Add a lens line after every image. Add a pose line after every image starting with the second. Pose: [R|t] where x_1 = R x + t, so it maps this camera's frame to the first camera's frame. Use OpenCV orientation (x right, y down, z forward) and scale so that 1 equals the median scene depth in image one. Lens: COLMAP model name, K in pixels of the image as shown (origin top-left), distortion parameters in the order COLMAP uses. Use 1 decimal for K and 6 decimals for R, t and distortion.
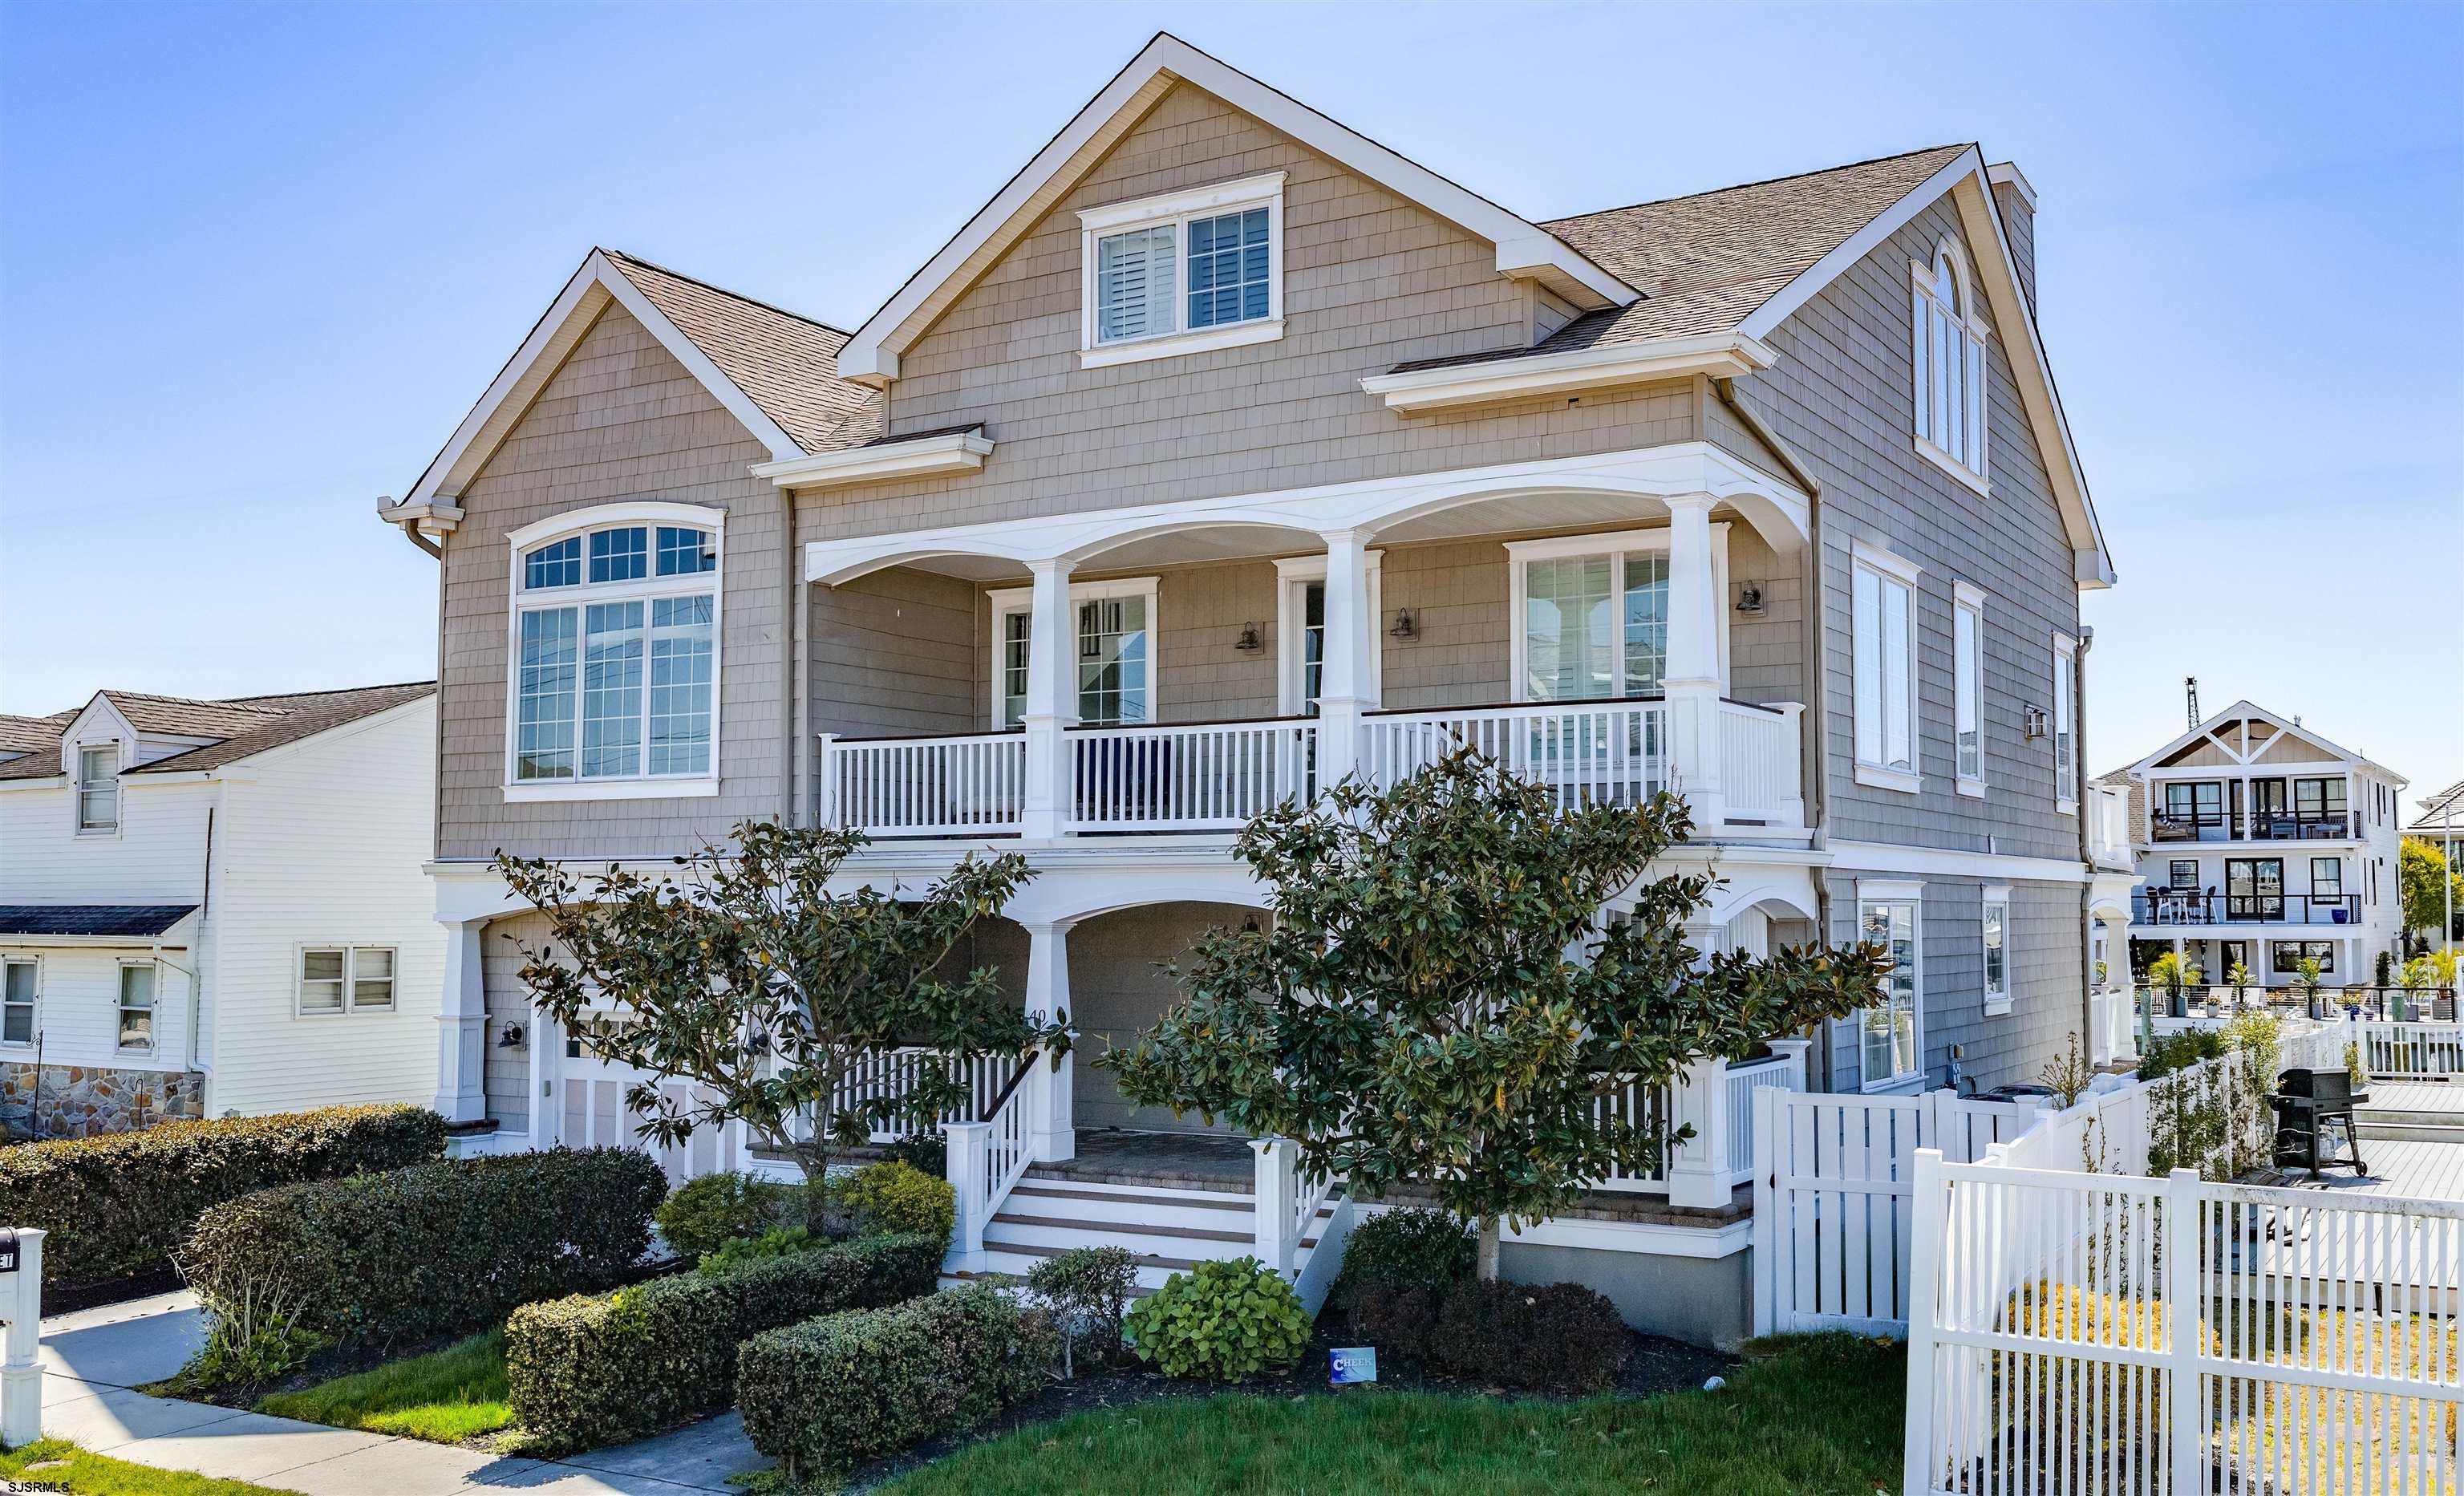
lens RADIAL K [[2228.0, 0, 1254.9], [0, 2228.0, 757.2], [0, 0, 1]] dist [0.007853, -0.013842]
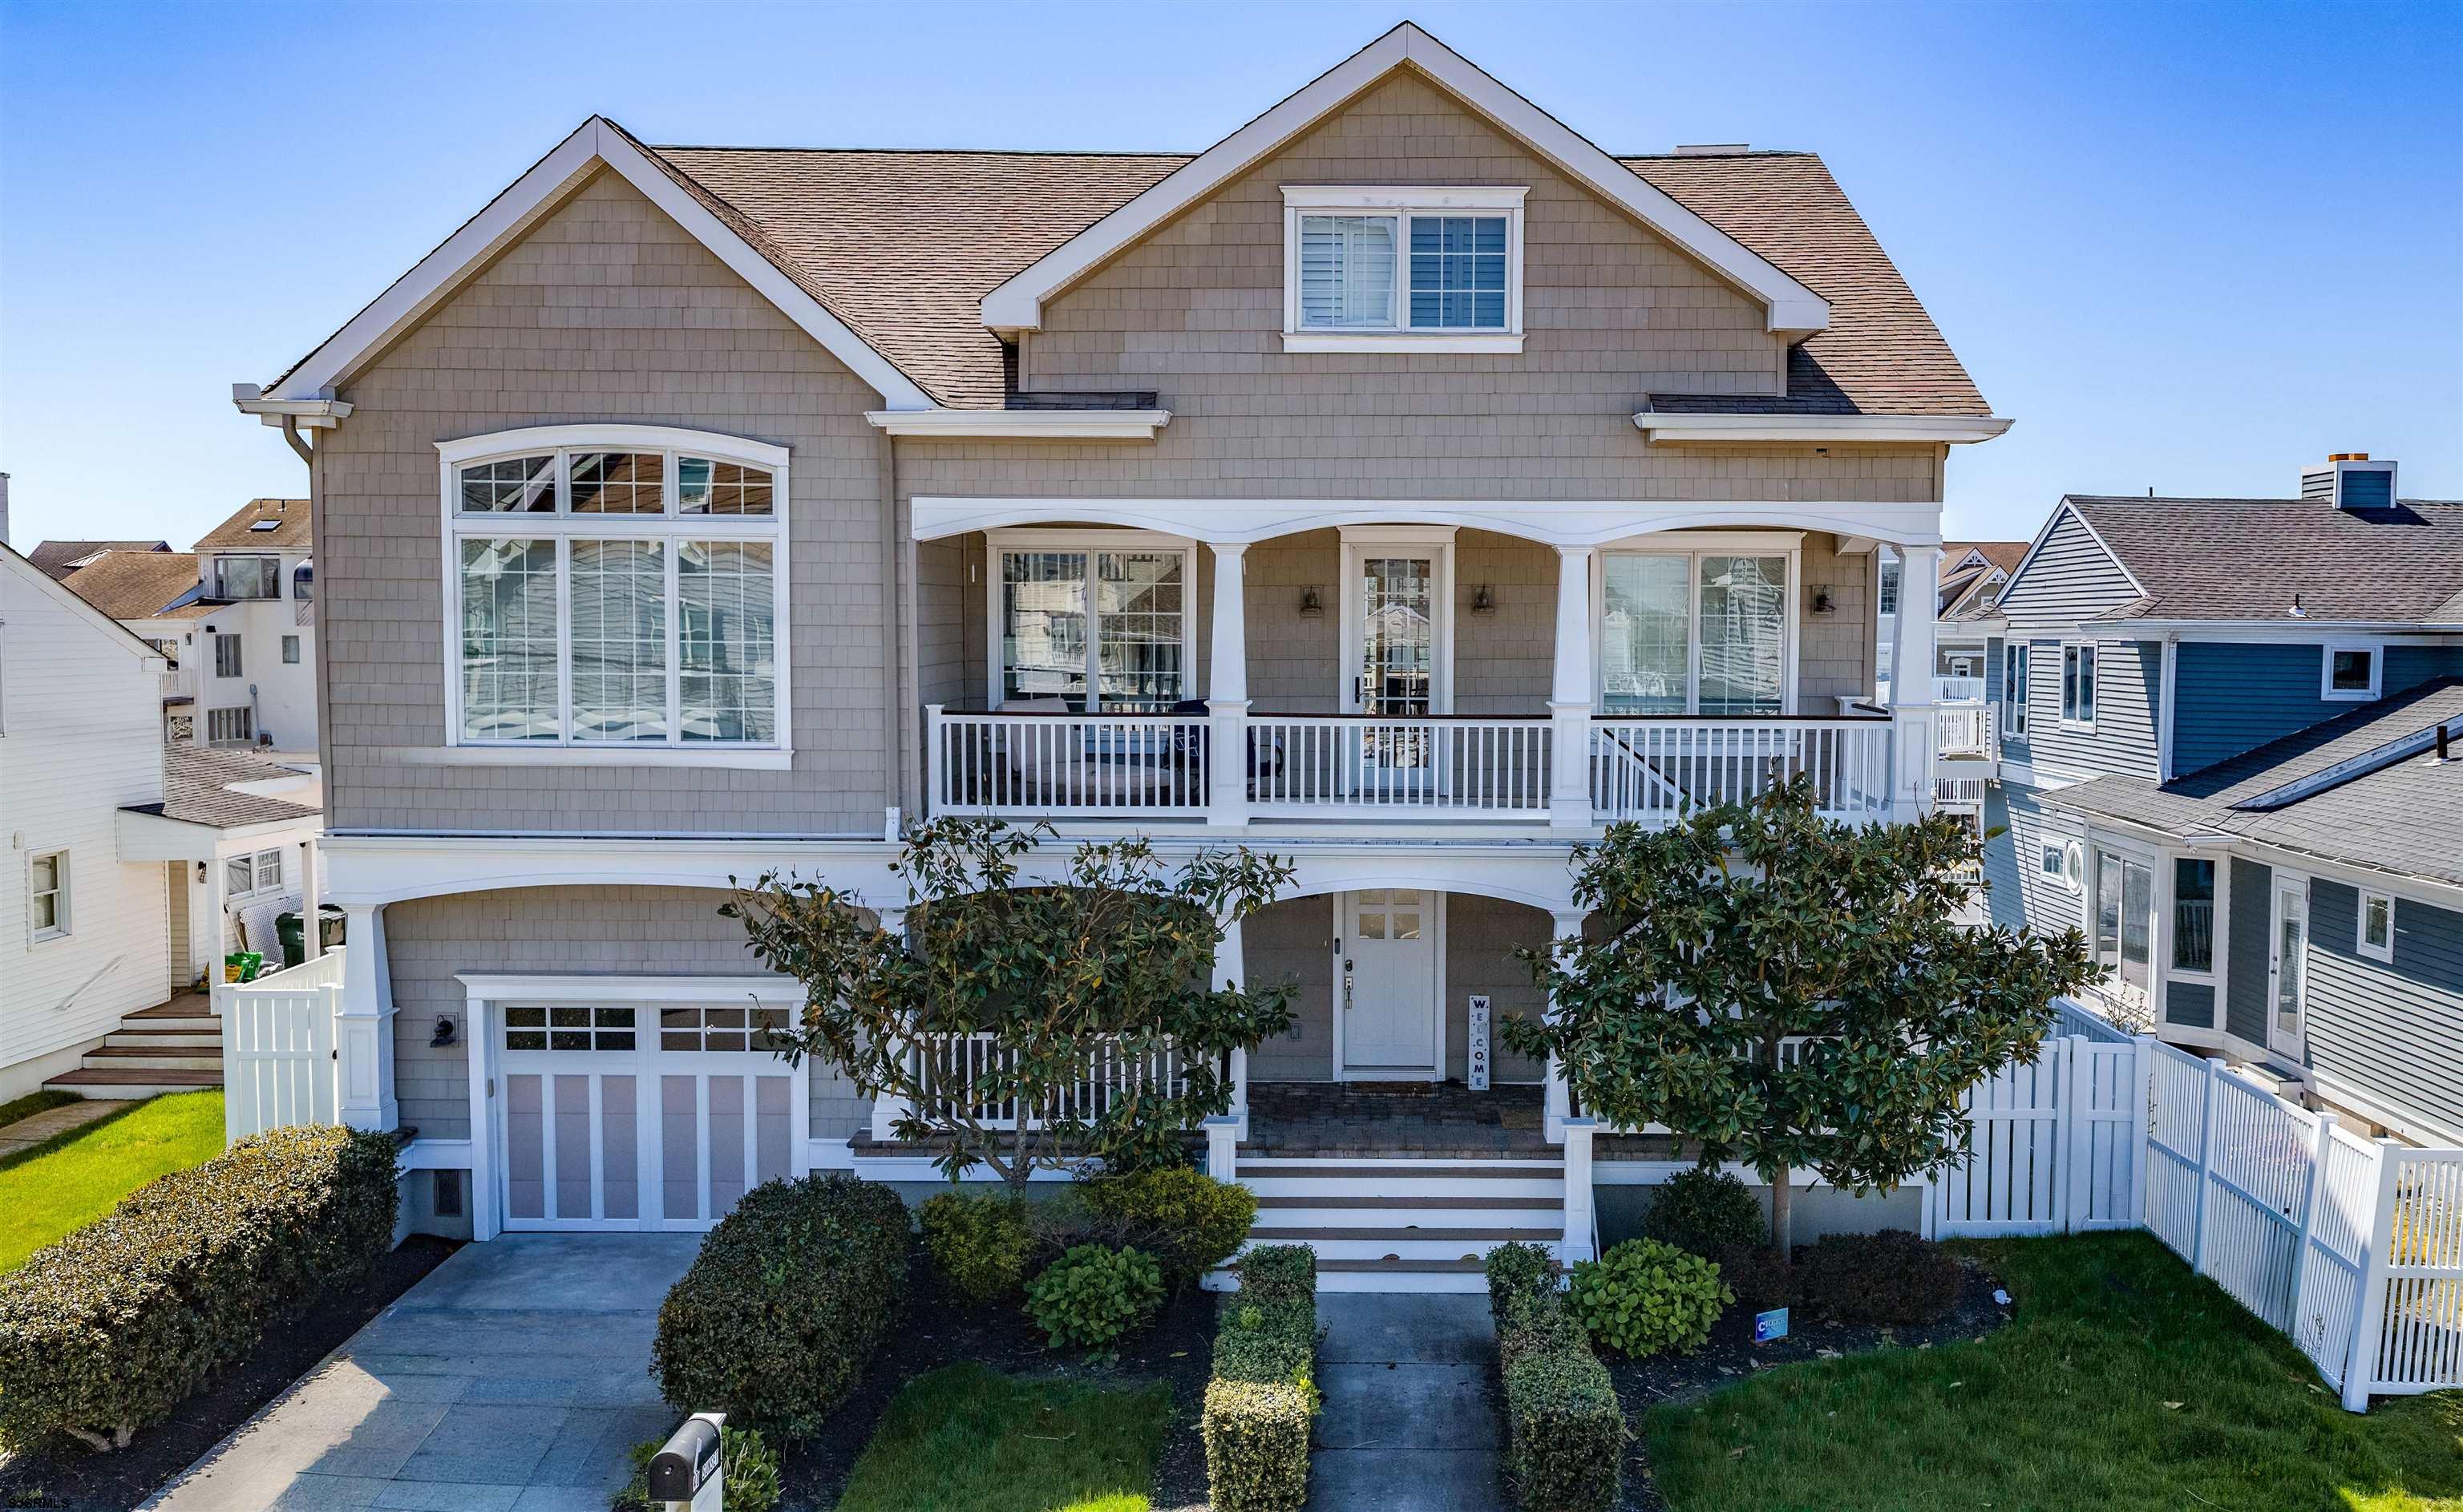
lens RADIAL K [[2226.9, 0, 1273.6], [0, 2226.9, 767.6], [0, 0, 1]] dist [0.007853, -0.013842]
pose [[0.860550, -0.032732, 0.508314, -0.572389], [-0.039255, 0.990704, 0.130251, -0.117268], [-0.507852, -0.132041, 0.851265, 0.138516]]
